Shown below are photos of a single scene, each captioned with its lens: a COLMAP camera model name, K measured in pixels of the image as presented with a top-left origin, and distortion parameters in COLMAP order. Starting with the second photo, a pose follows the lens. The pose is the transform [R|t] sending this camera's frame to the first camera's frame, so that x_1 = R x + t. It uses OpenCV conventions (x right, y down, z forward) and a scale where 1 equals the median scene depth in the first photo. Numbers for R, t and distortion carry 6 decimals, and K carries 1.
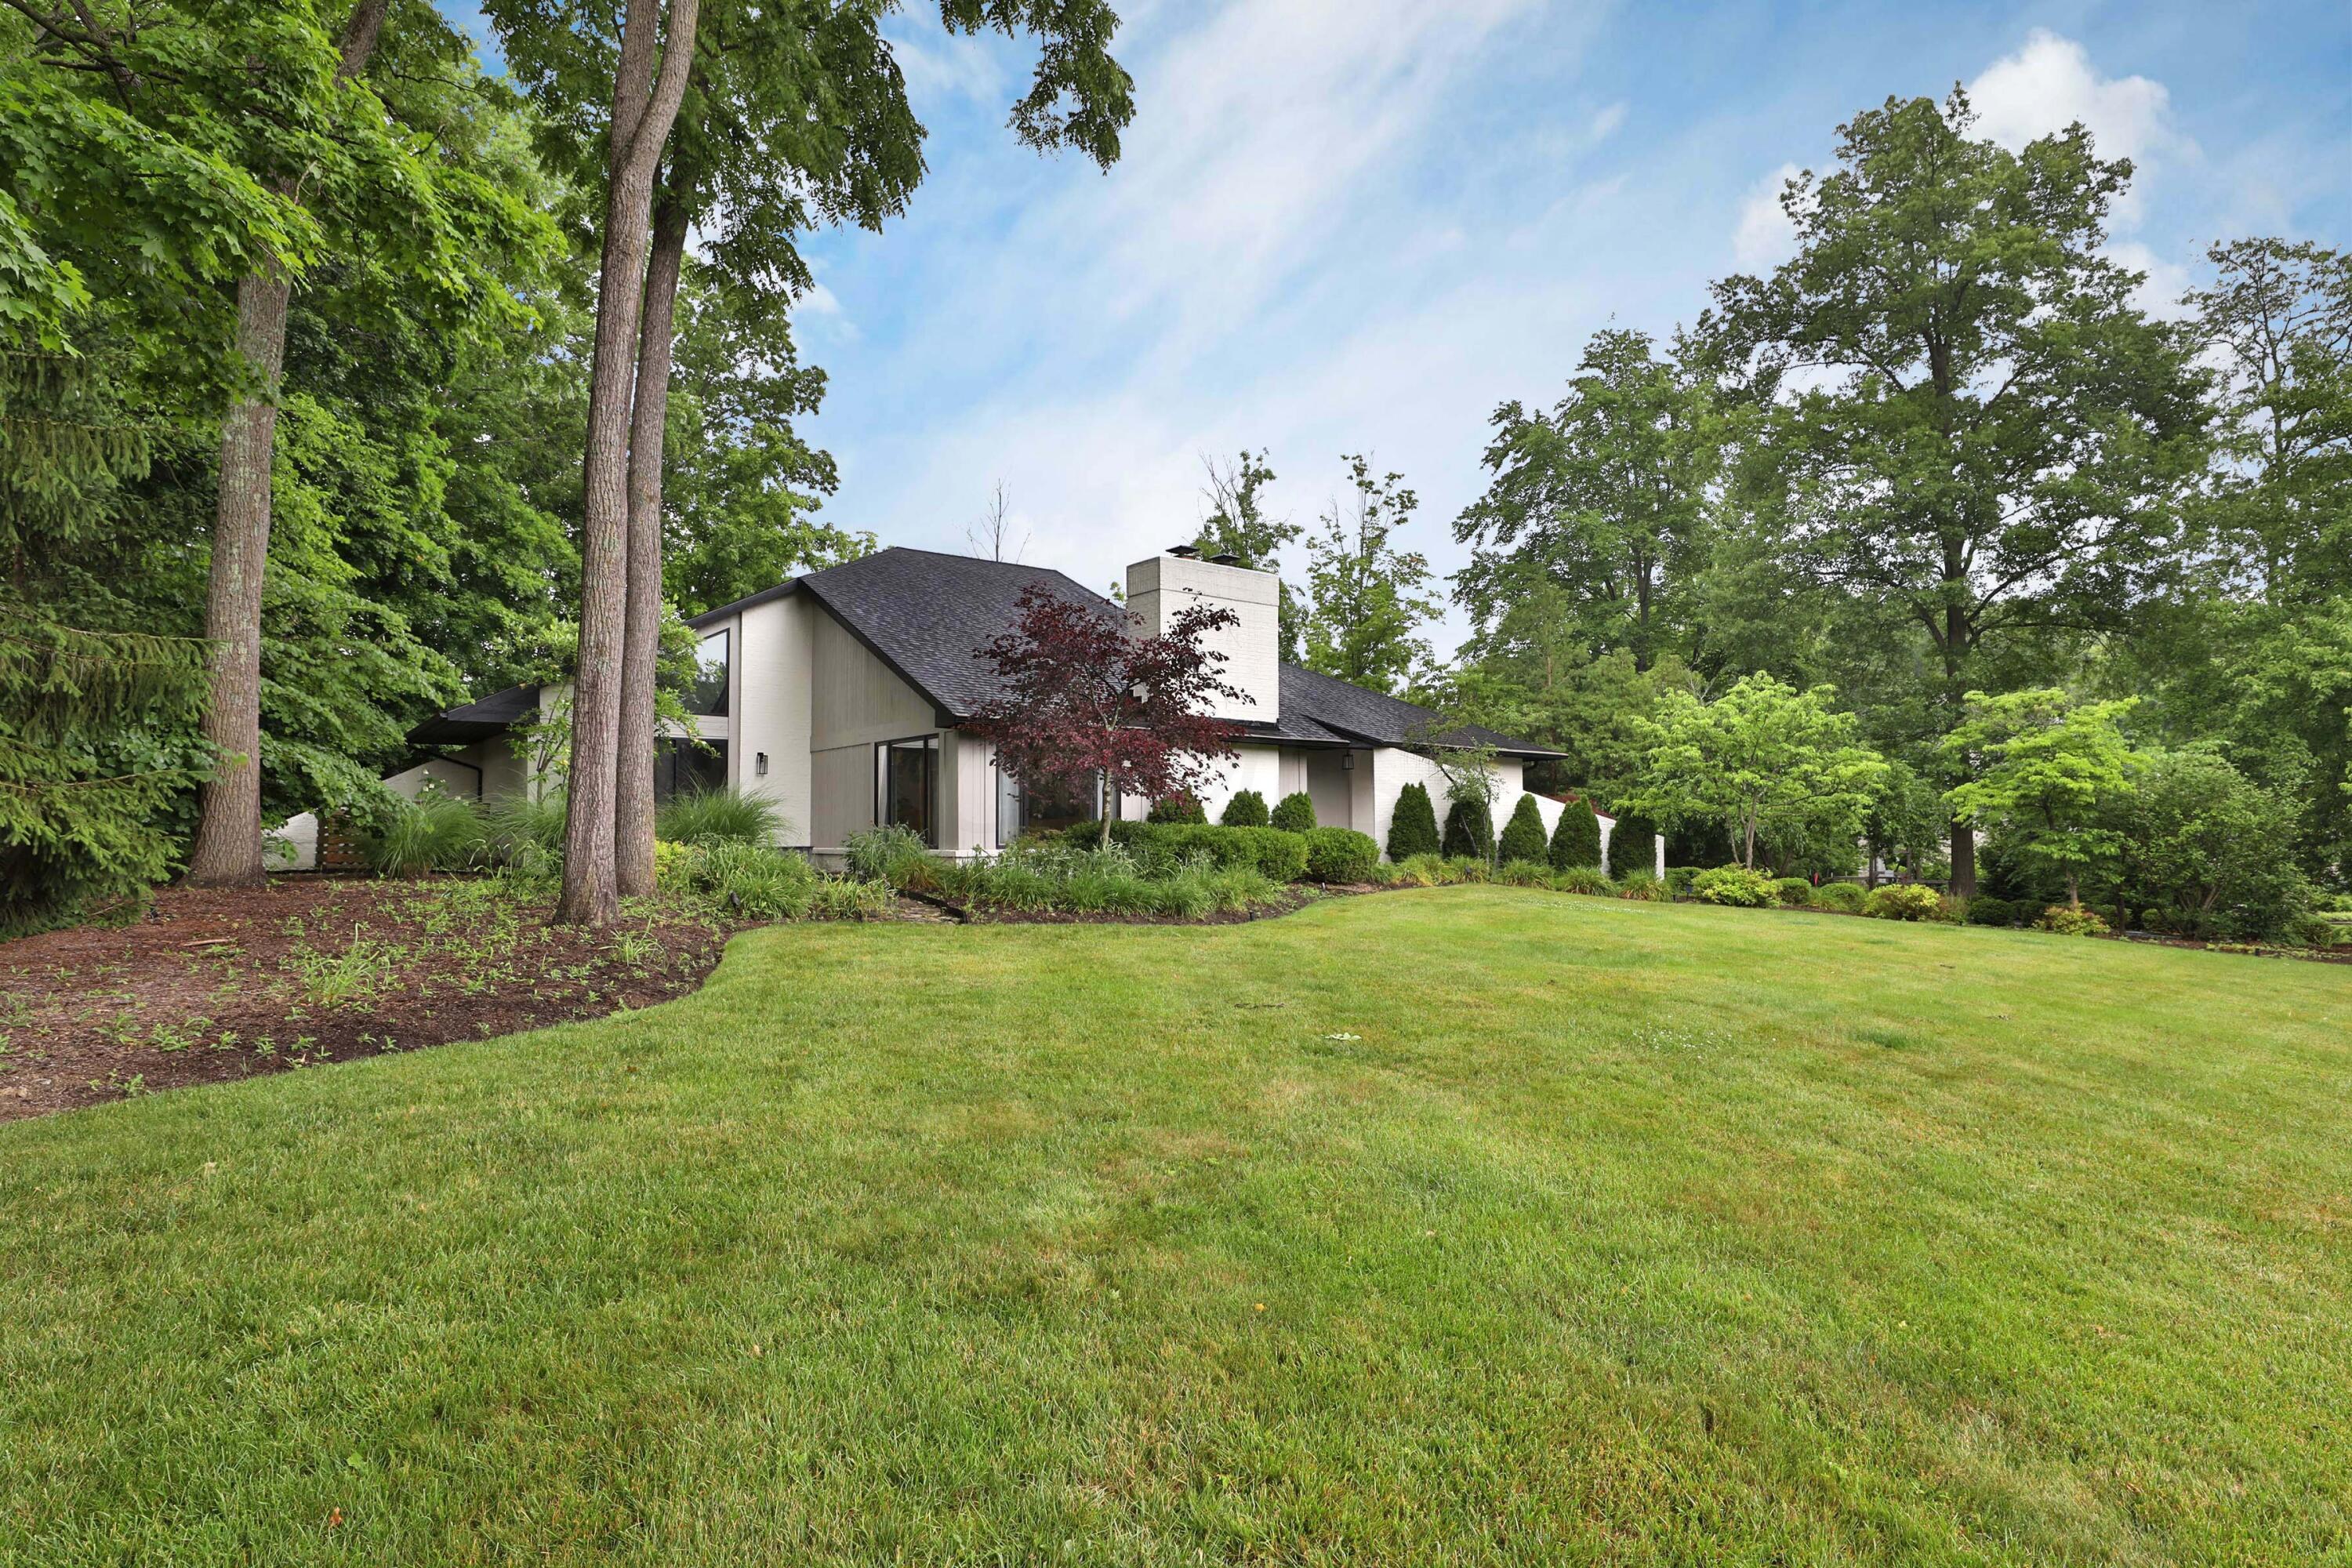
lens RADIAL K [[1398.7, 0, 1176.0], [0, 1398.7, 784.0], [0, 0, 1]] dist [-0.001925, -0.000170]
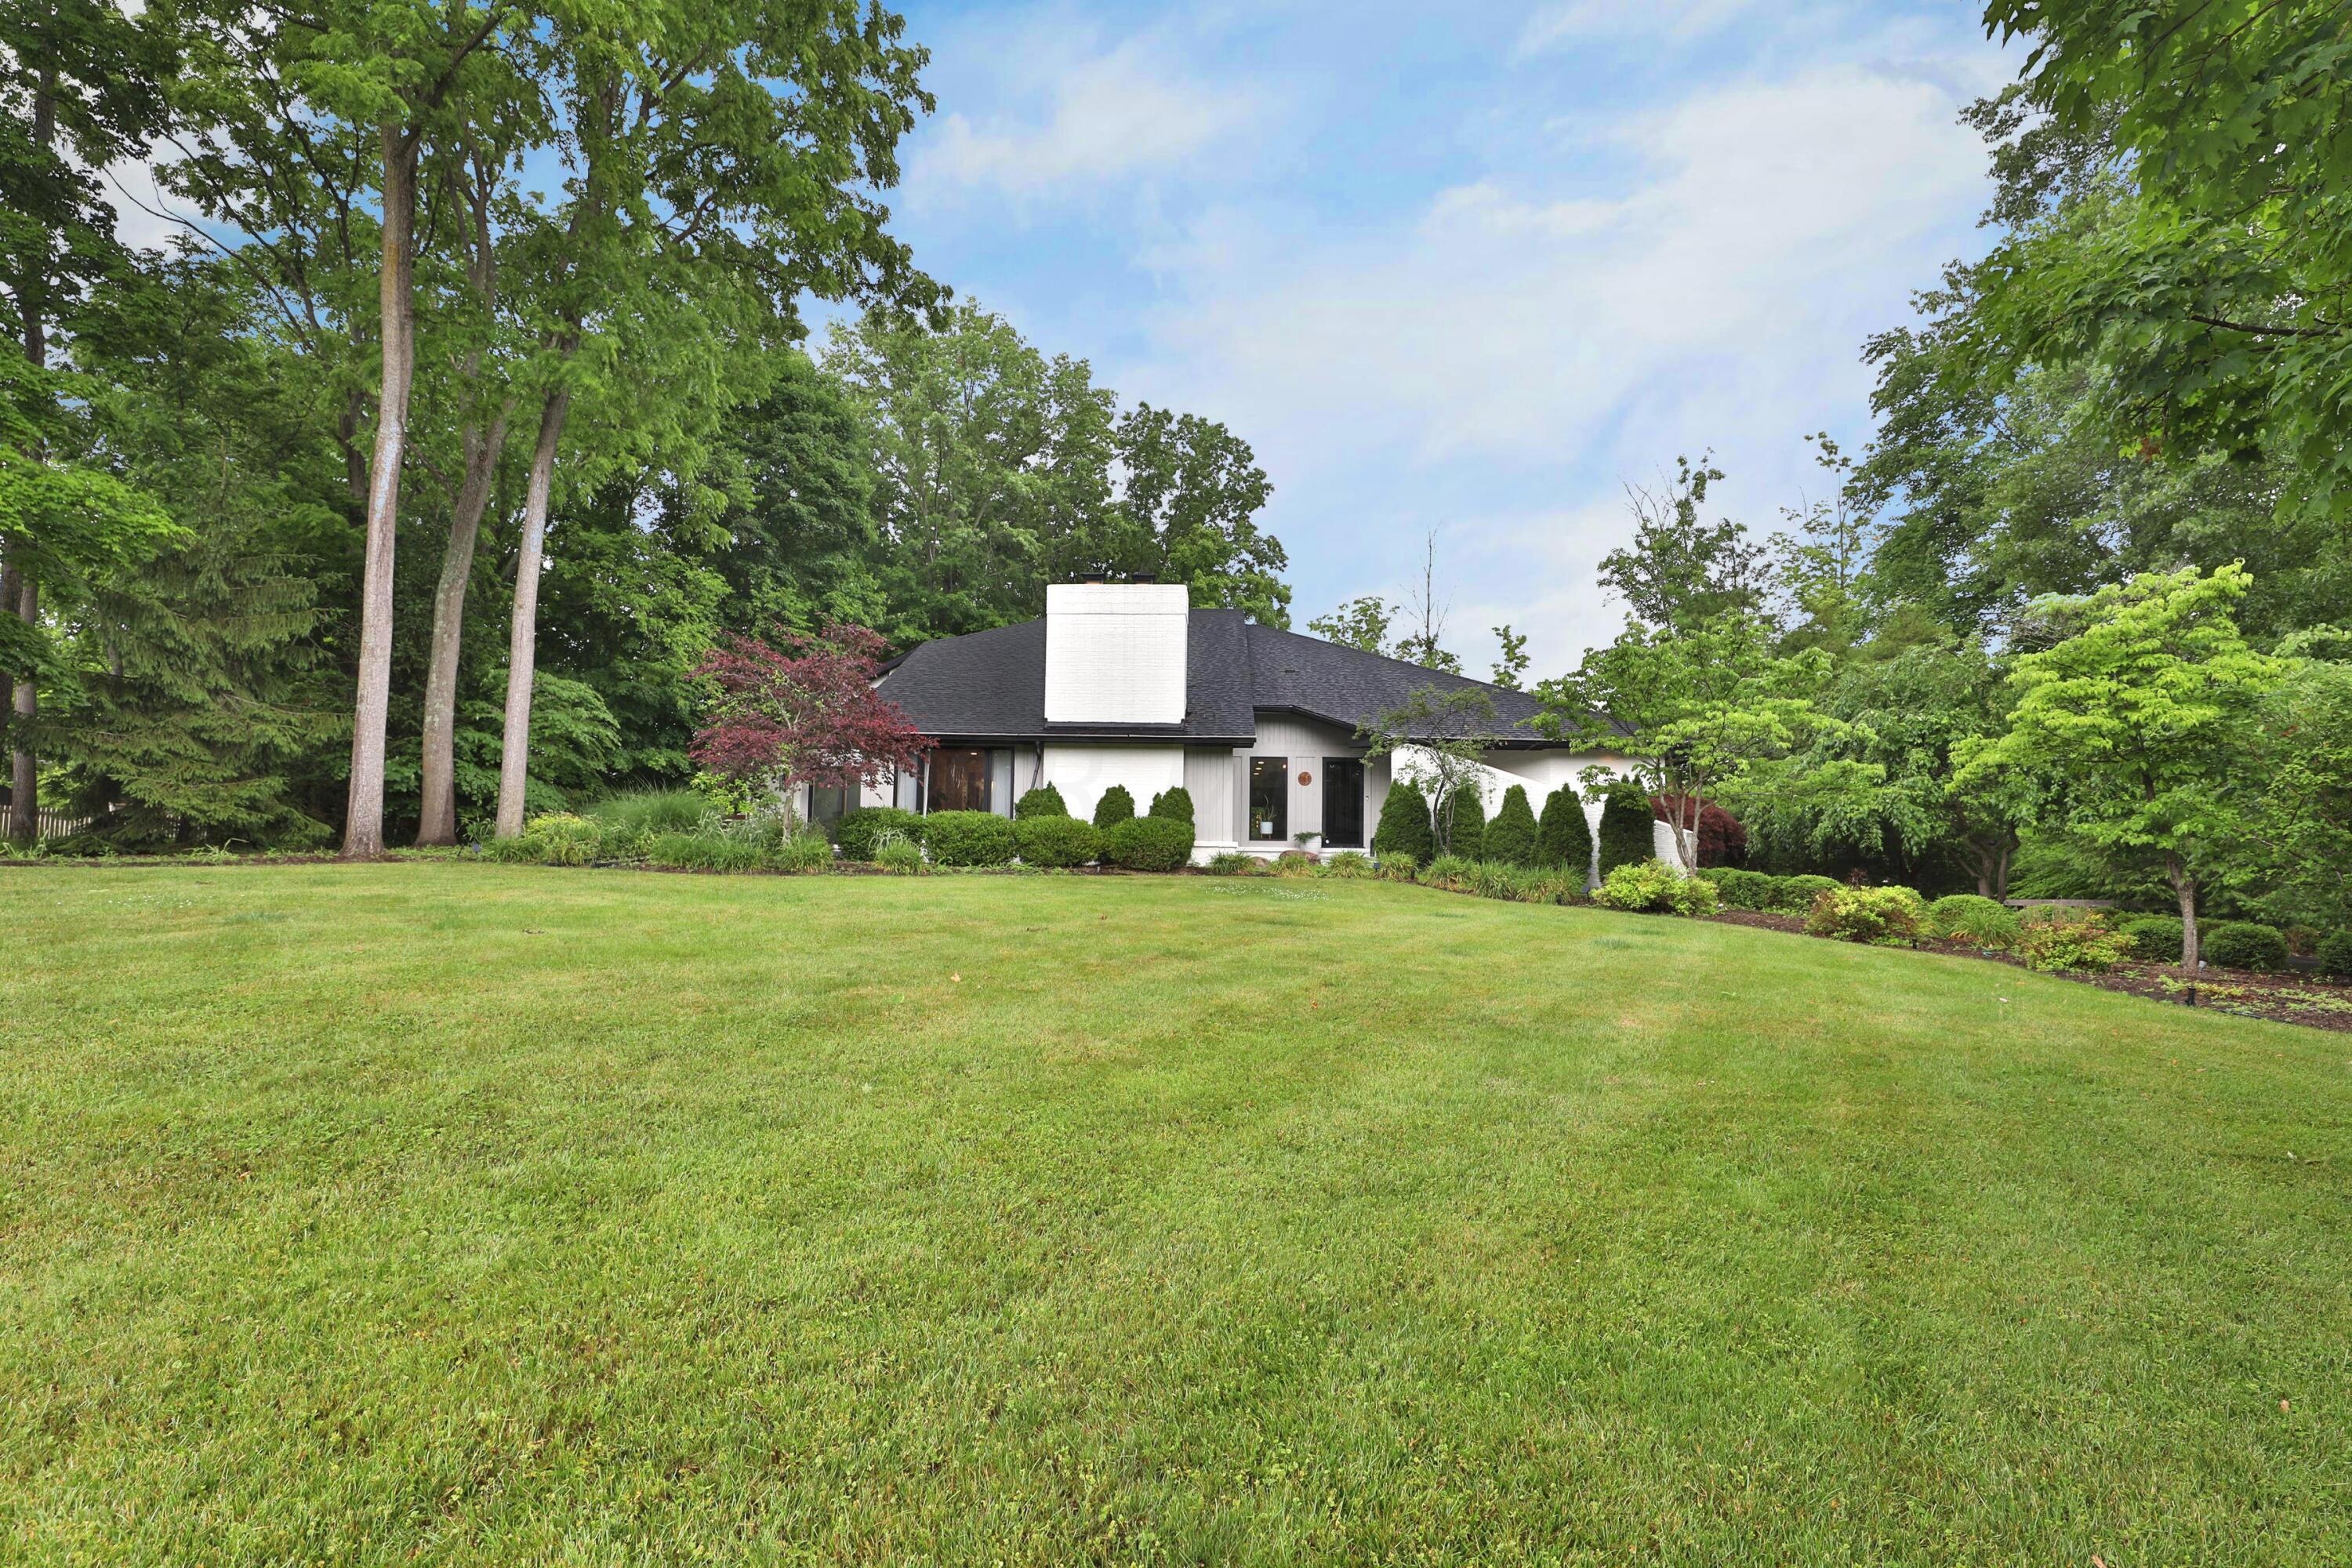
lens RADIAL K [[1233.2, 0, 1176.0], [0, 1233.2, 784.0], [0, 0, 1]] dist [-0.000667, -0.000005]
pose [[0.722563, -0.037168, -0.690306, 0.424572], [0.002134, 0.998669, -0.051538, 0.030425], [0.691302, 0.035766, 0.721680, 0.191437]]
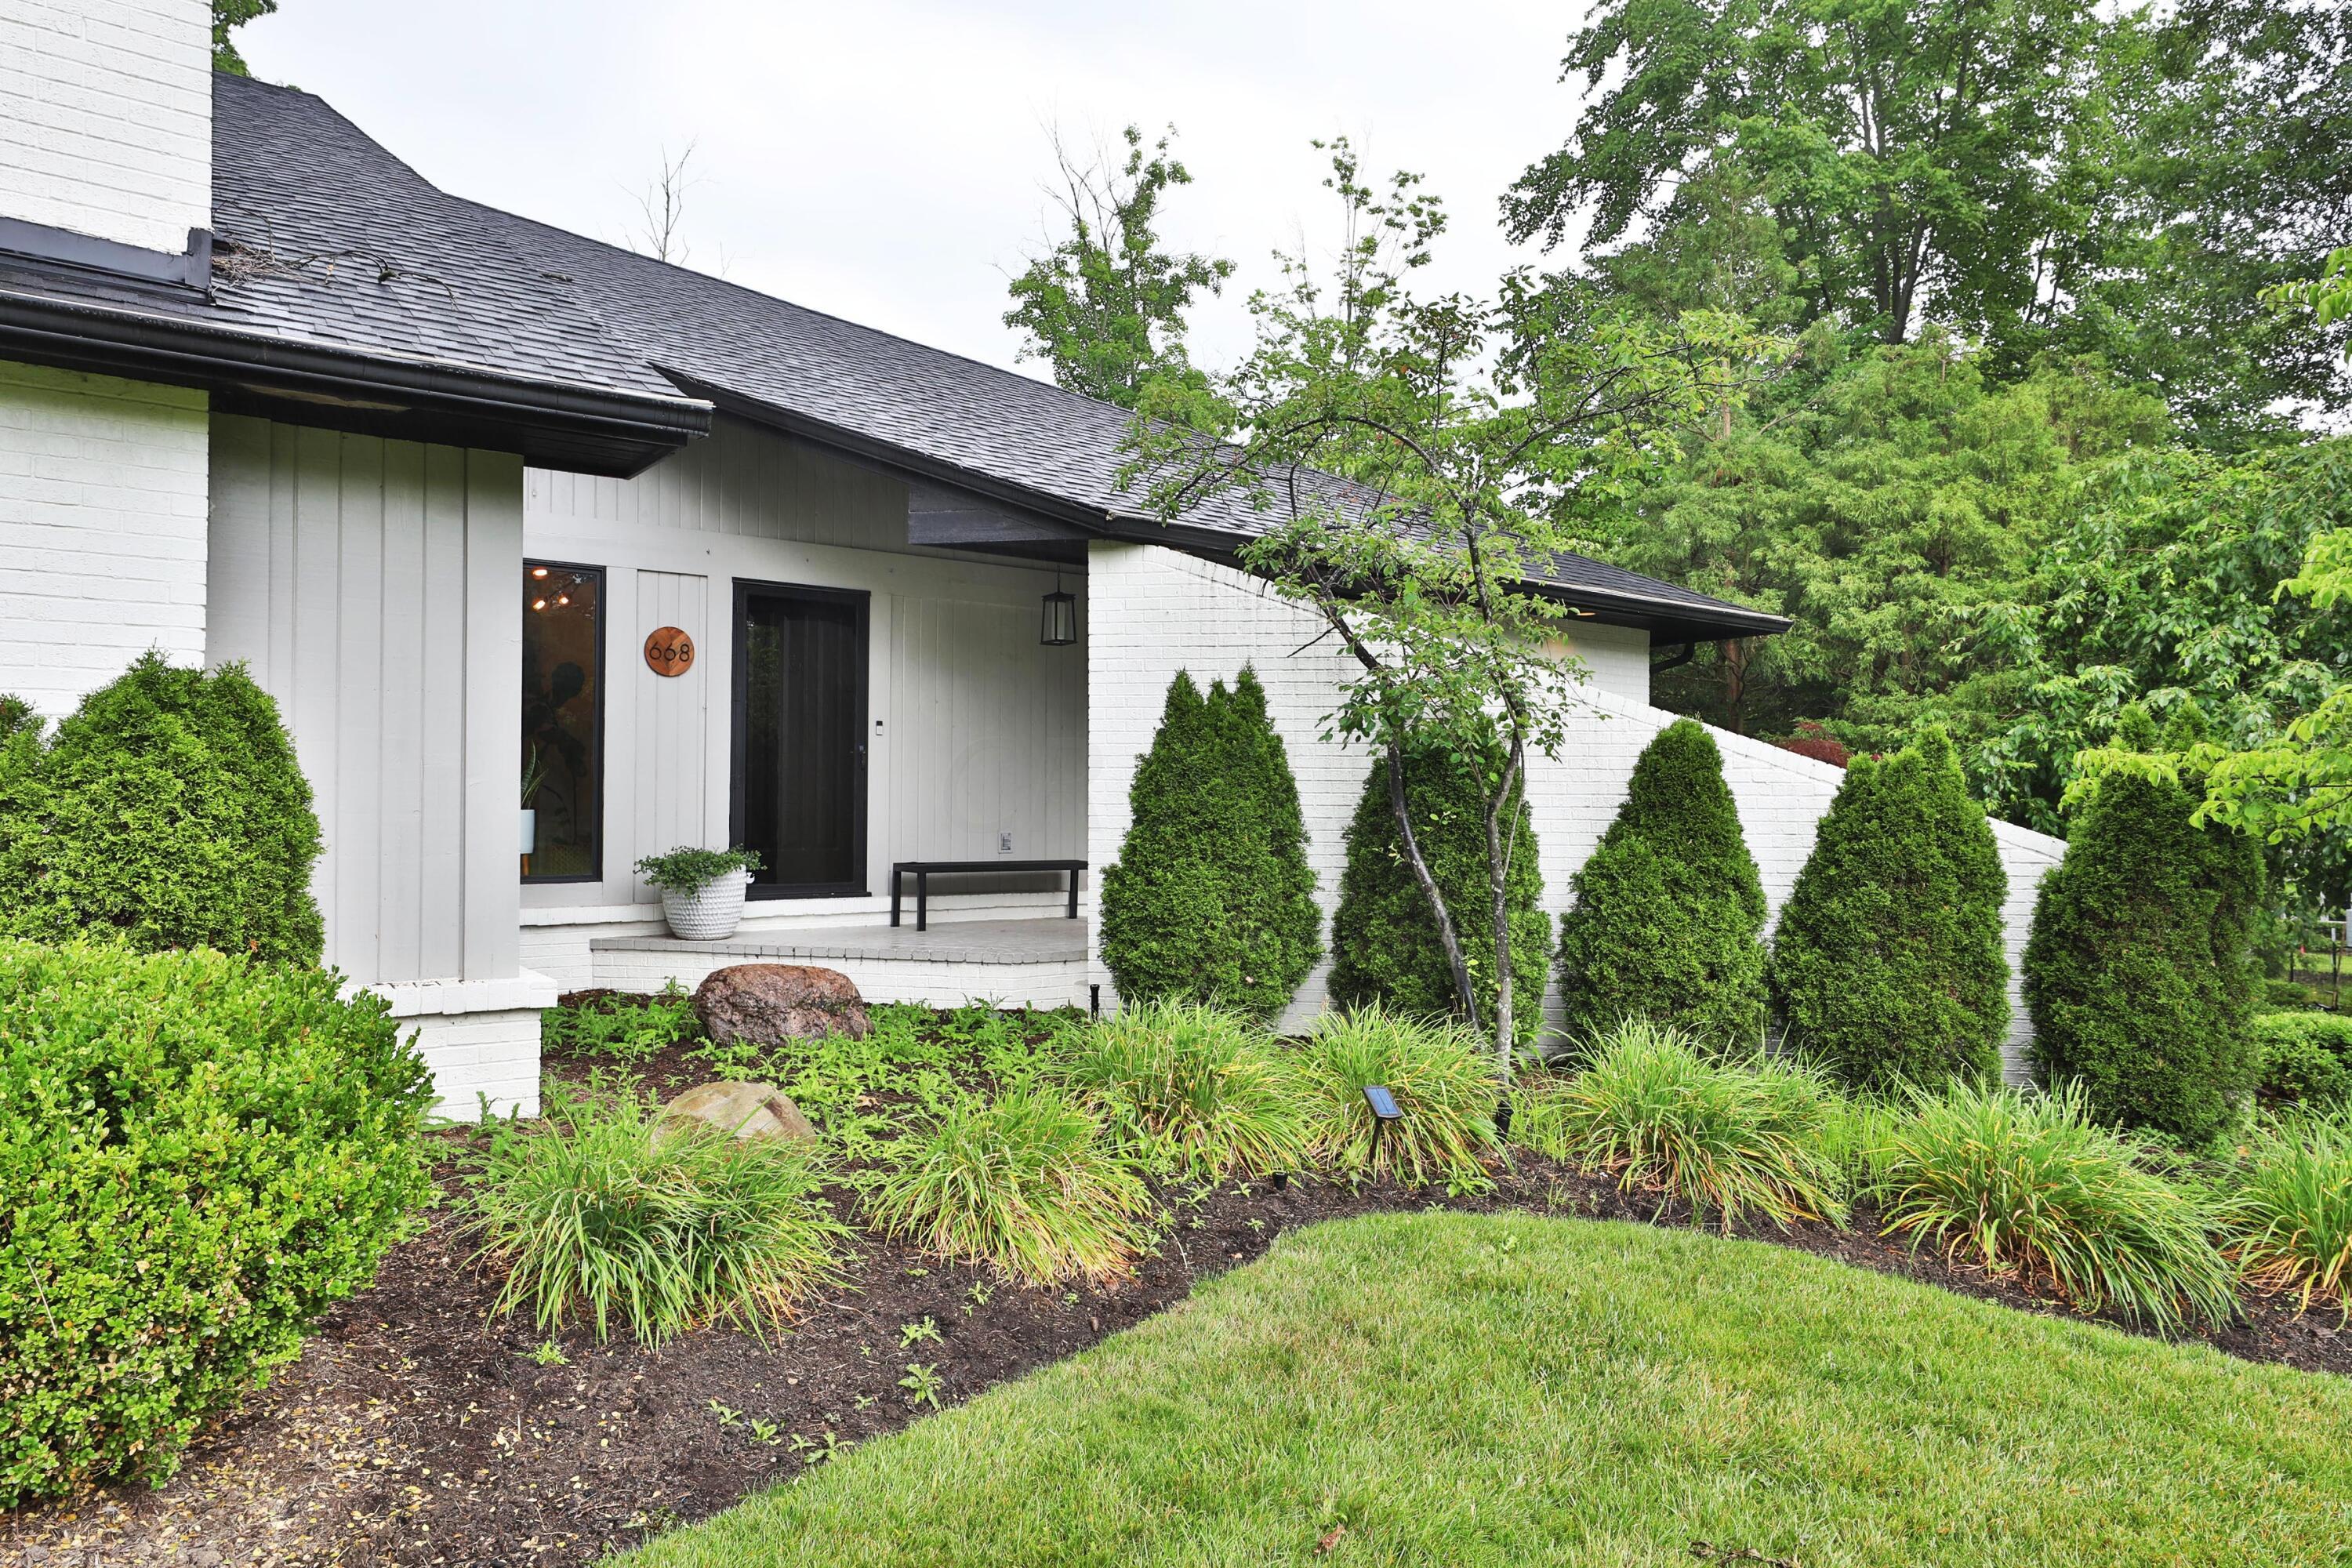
lens RADIAL K [[1416.7, 0, 1176.0], [0, 1416.7, 784.0], [0, 0, 1]] dist [-0.002872, 0.000064]
pose [[0.998009, 0.009514, -0.062343, 0.119219], [-0.007893, 0.999626, 0.026201, 0.008028], [0.062569, -0.025656, 0.997711, 0.499652]]
